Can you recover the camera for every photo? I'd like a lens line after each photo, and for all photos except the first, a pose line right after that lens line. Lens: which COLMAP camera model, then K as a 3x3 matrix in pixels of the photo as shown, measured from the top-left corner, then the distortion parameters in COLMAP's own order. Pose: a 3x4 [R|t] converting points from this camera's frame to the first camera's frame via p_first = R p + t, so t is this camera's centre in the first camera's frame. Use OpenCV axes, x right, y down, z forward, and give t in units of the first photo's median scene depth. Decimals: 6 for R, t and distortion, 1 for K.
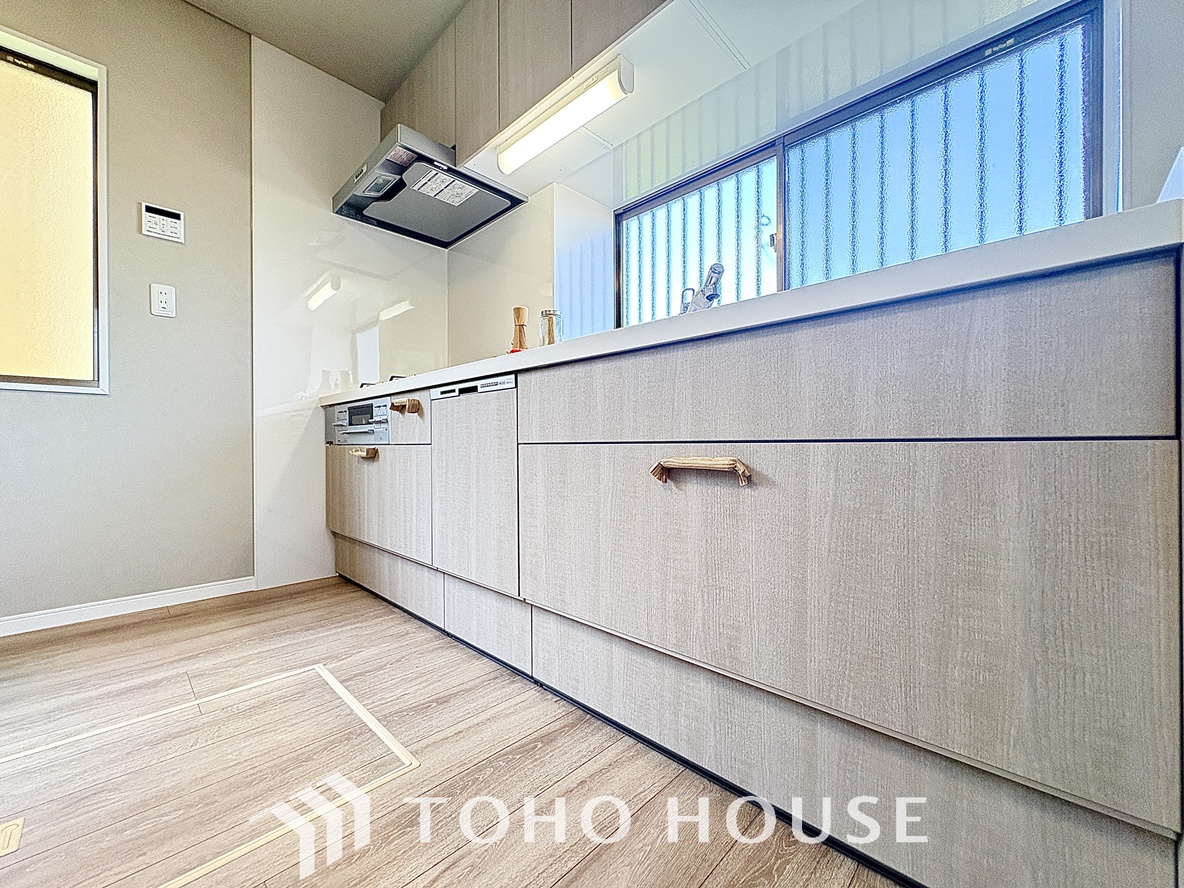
lens RADIAL K [[476.8, 0, 591.1], [0, 476.8, 445.9], [0, 0, 1]] dist [0.001554, -0.000303]
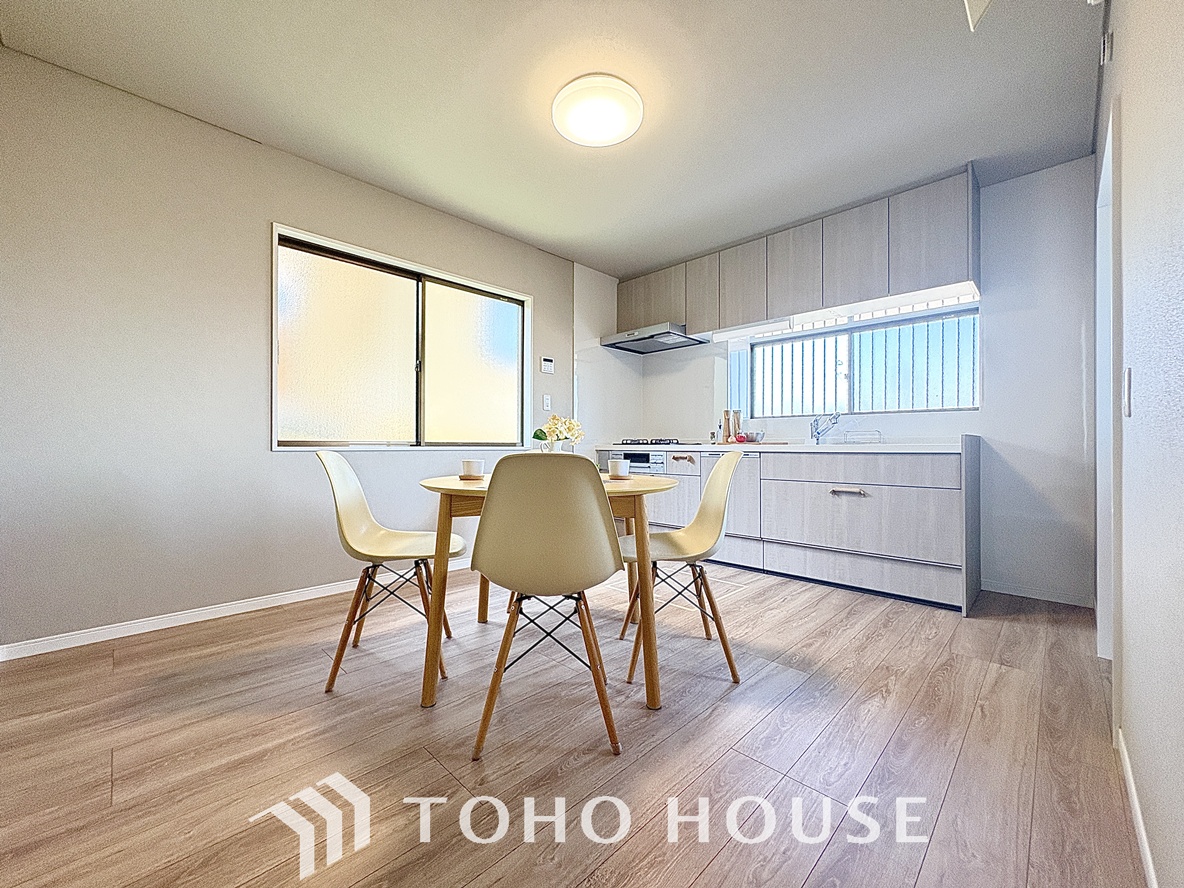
lens RADIAL K [[476.8, 0, 590.6], [0, 476.8, 444.5], [0, 0, 1]] dist [0.001554, -0.000303]
pose [[0.999906, 0.006848, -0.011911, -0.777558], [-0.006939, 0.999947, -0.007595, -0.124012], [0.011858, 0.007677, 0.999900, -1.203072]]
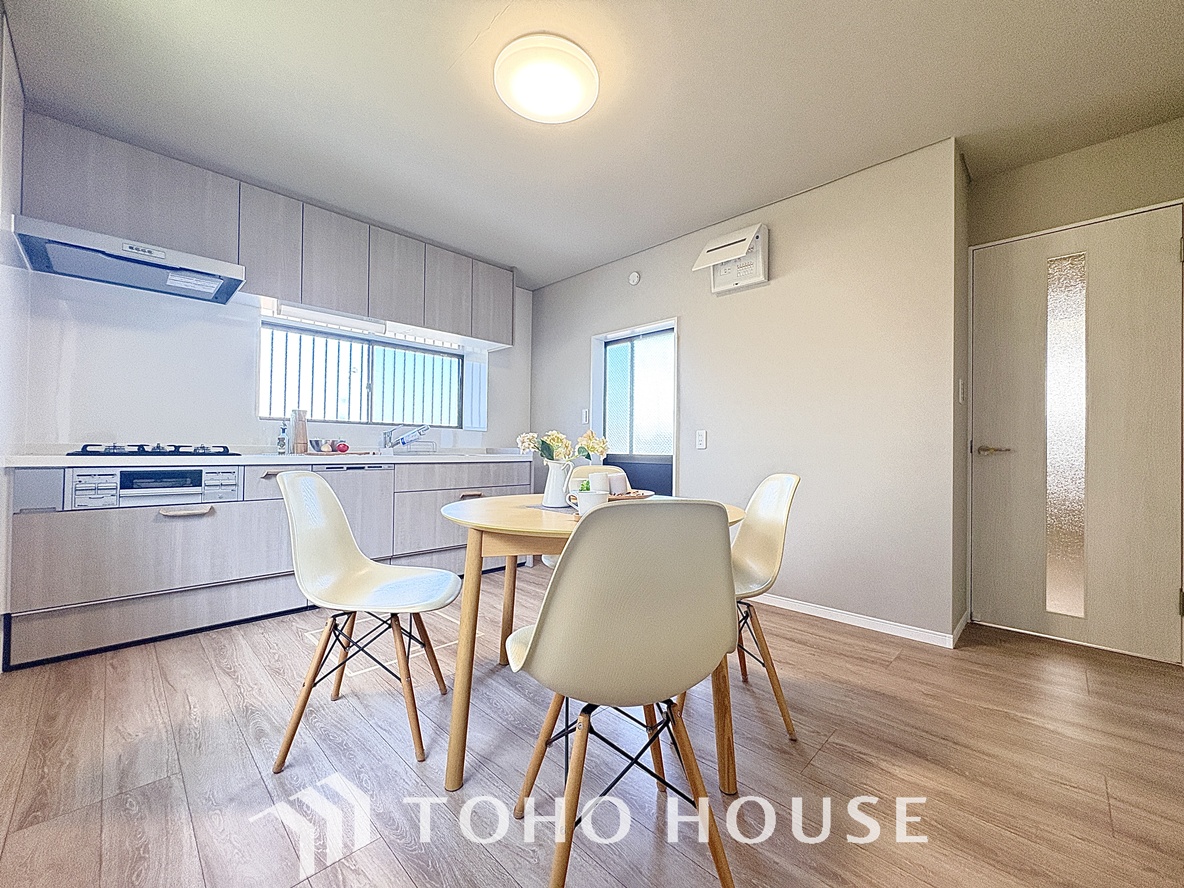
lens RADIAL K [[476.8, 0, 592.7], [0, 476.8, 447.0], [0, 0, 1]] dist [0.001554, -0.000303]
pose [[-0.000505, 0.011143, 0.999938, -1.908969], [-0.007036, 0.999913, -0.011146, -0.159905], [-0.999975, -0.007041, -0.000426, -0.011458]]
